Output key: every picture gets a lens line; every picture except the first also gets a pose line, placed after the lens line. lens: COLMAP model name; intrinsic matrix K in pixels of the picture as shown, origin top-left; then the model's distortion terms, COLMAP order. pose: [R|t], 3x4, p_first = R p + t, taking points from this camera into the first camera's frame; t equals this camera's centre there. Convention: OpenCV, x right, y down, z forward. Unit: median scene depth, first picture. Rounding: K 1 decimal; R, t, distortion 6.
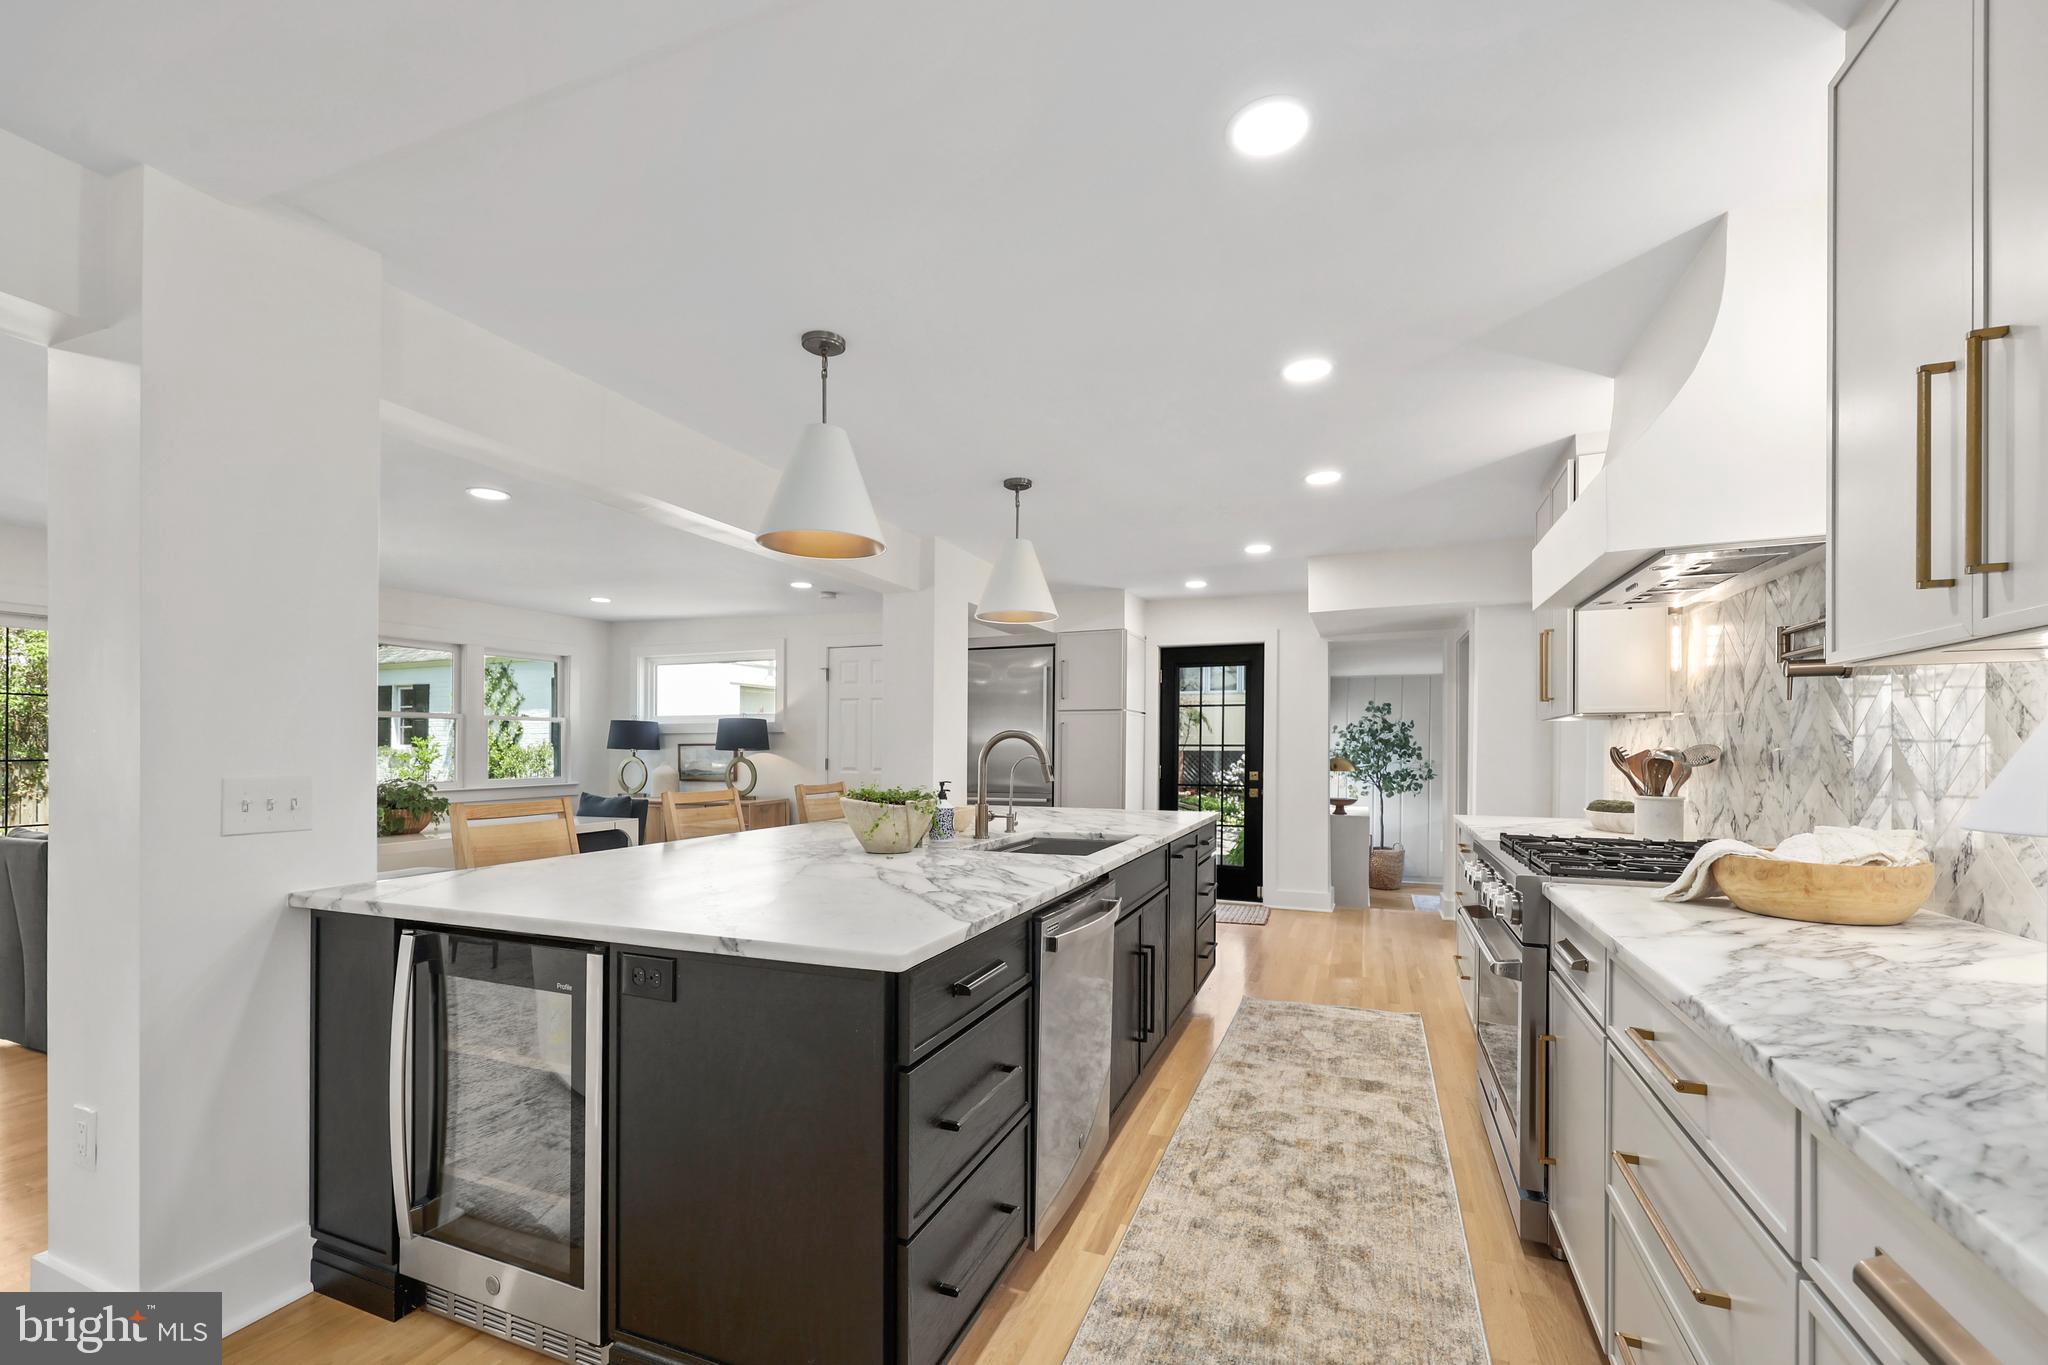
lens RADIAL K [[853.8, 0, 1020.7], [0, 853.8, 751.9], [0, 0, 1]] dist [-0.002109, -0.000432]
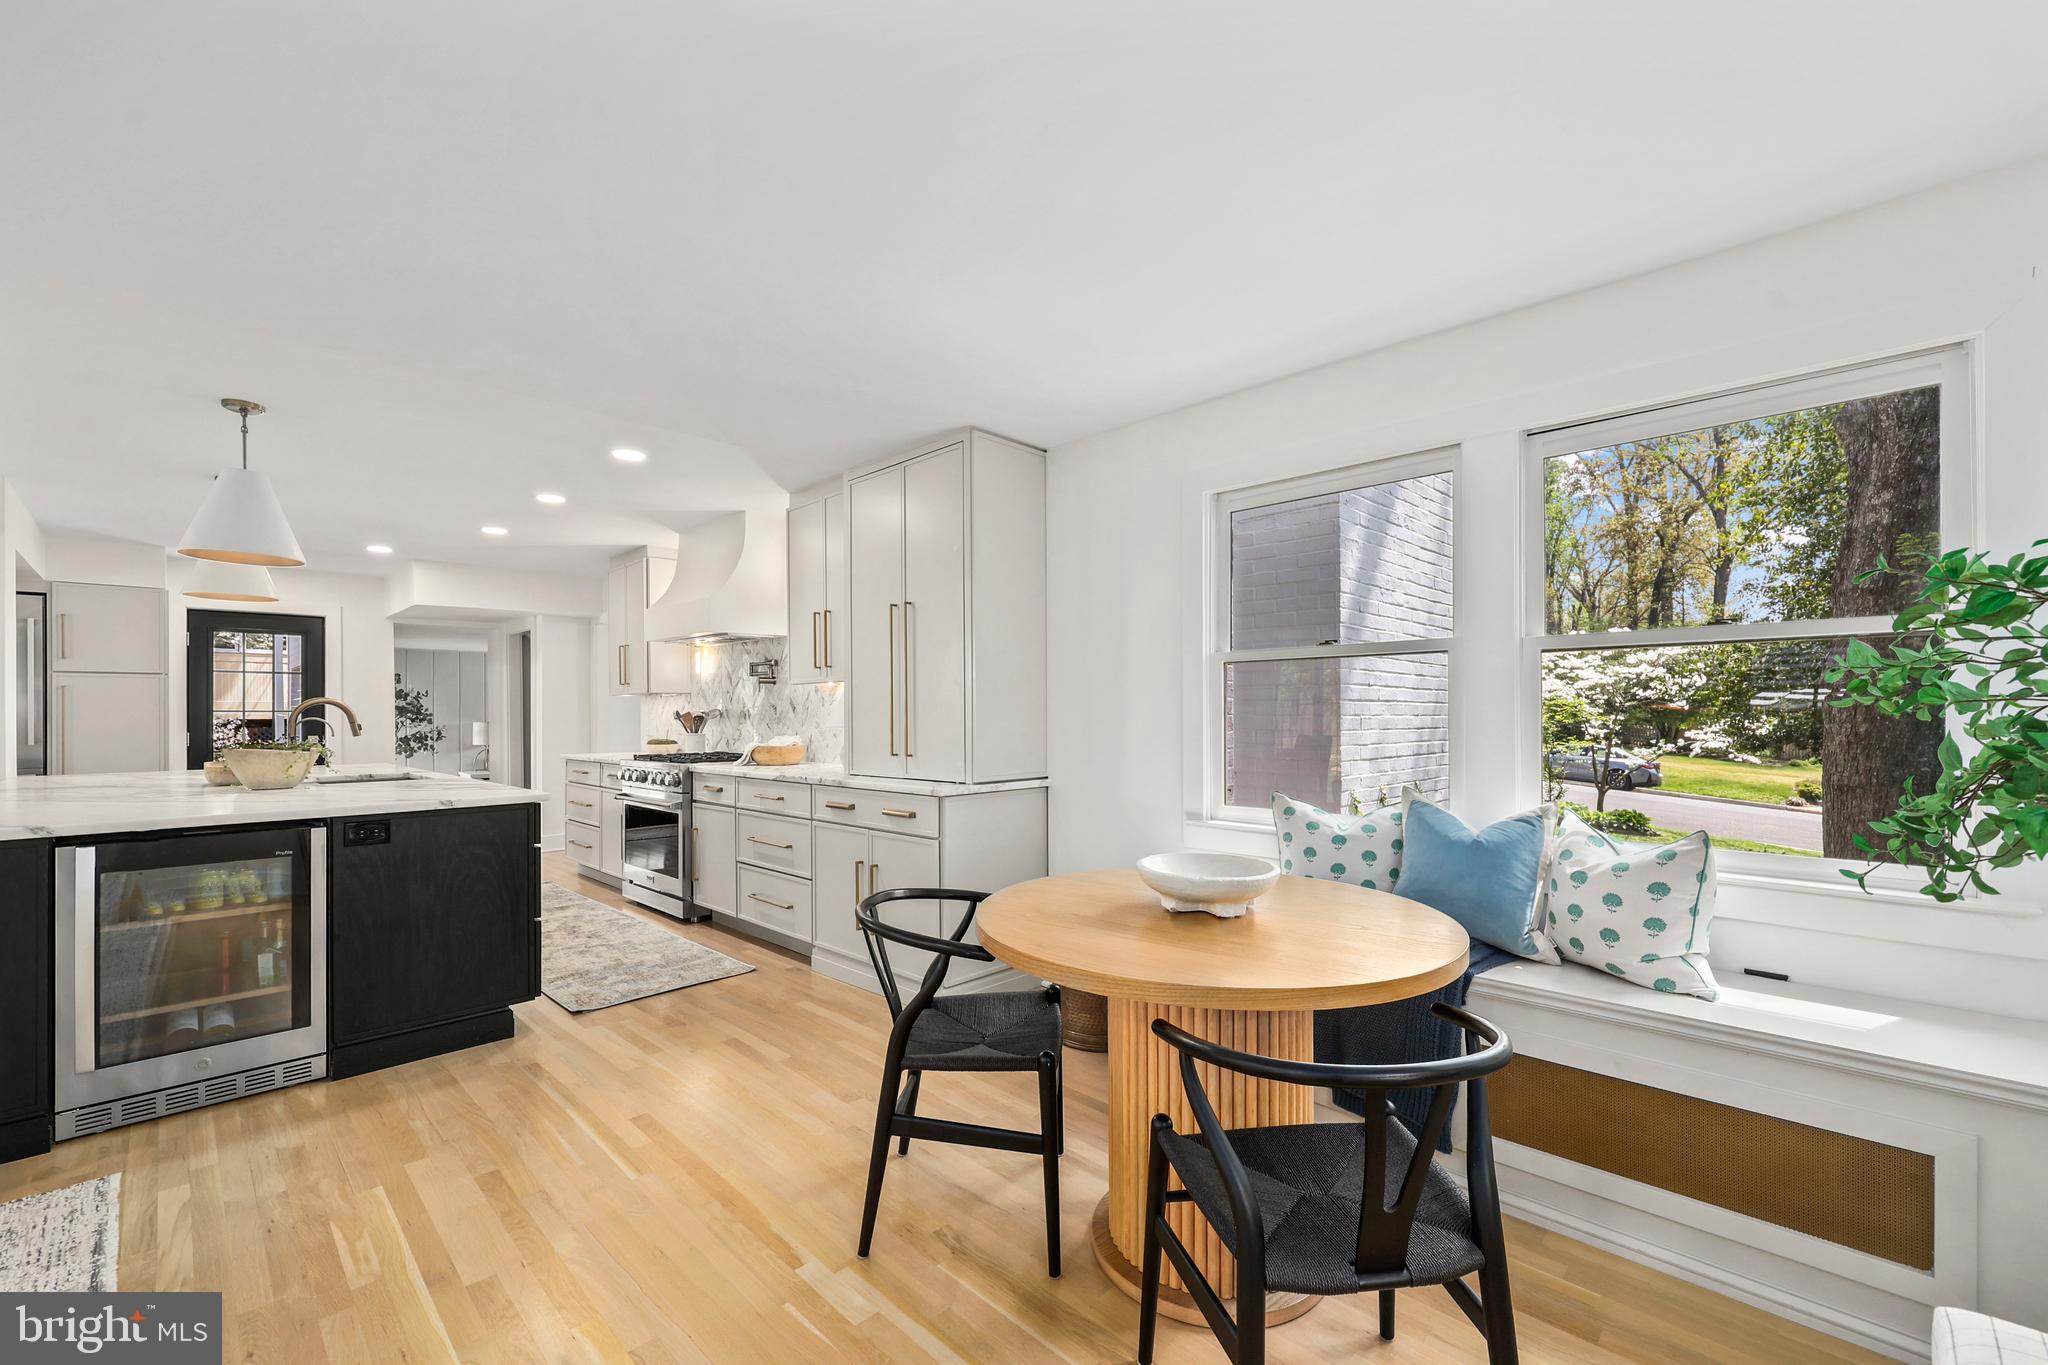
lens RADIAL K [[853.8, 0, 1037.6], [0, 853.8, 708.7], [0, 0, 1]] dist [-0.002109, -0.000432]
pose [[0.370277, 0.002043, 0.928919, -0.398872], [0.010499, 0.999925, -0.006384, 0.005679], [-0.928862, 0.012117, 0.370227, -0.253692]]
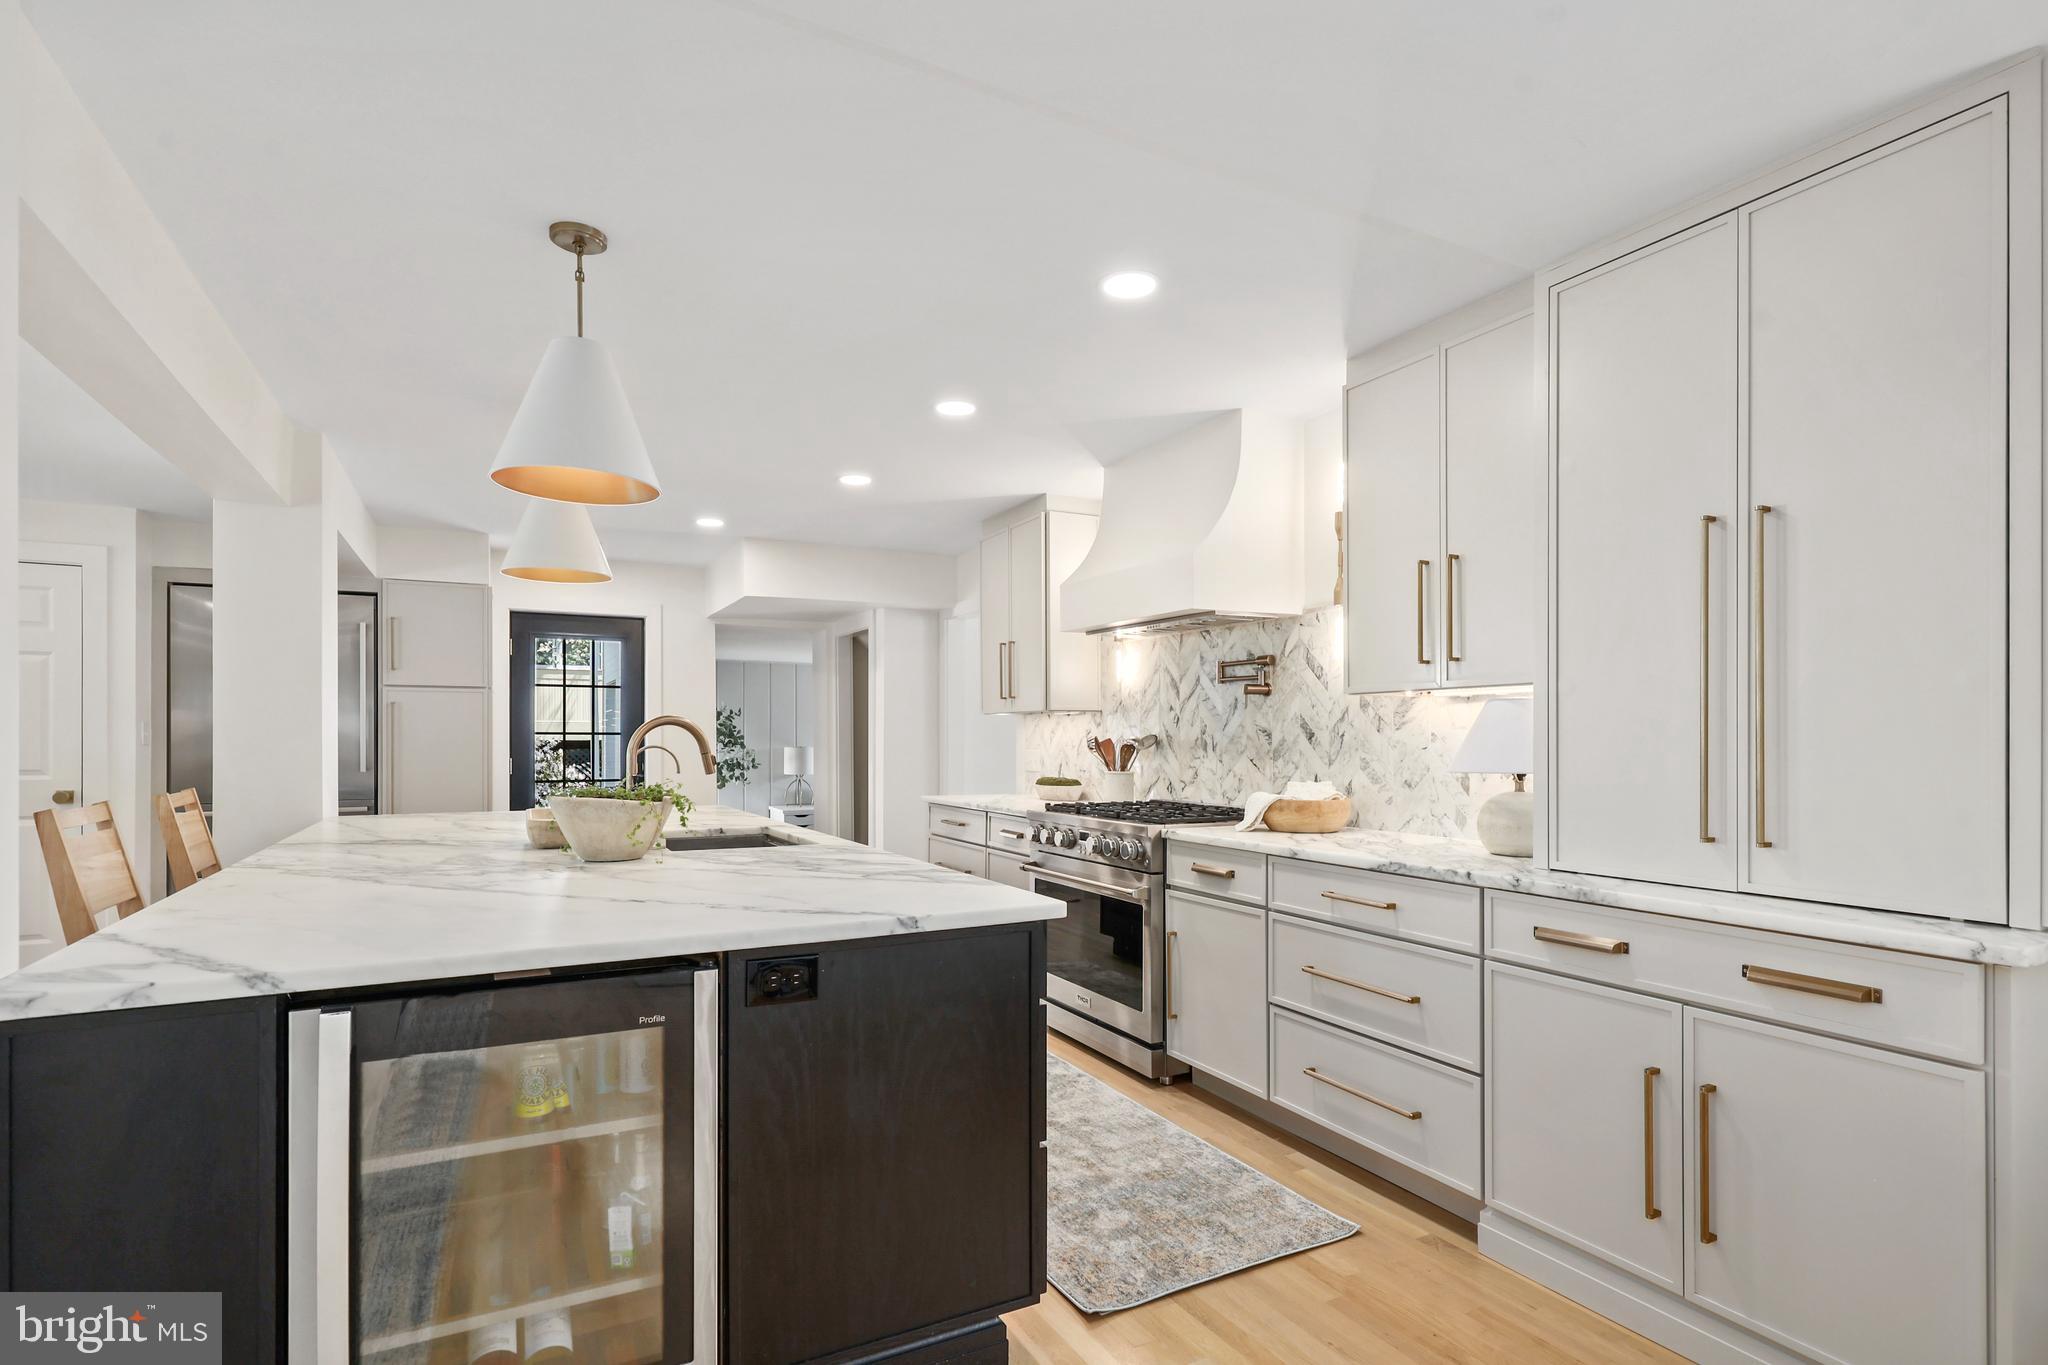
lens RADIAL K [[1017.3, 0, 1028.3], [0, 1017.3, 738.8], [0, 0, 1]] dist [-0.002380, -0.000396]
pose [[0.640486, 0.000412, 0.767970, -0.277825], [0.001672, 0.999997, -0.001931, 0.000518], [-0.767968, 0.002521, 0.640483, 0.019591]]
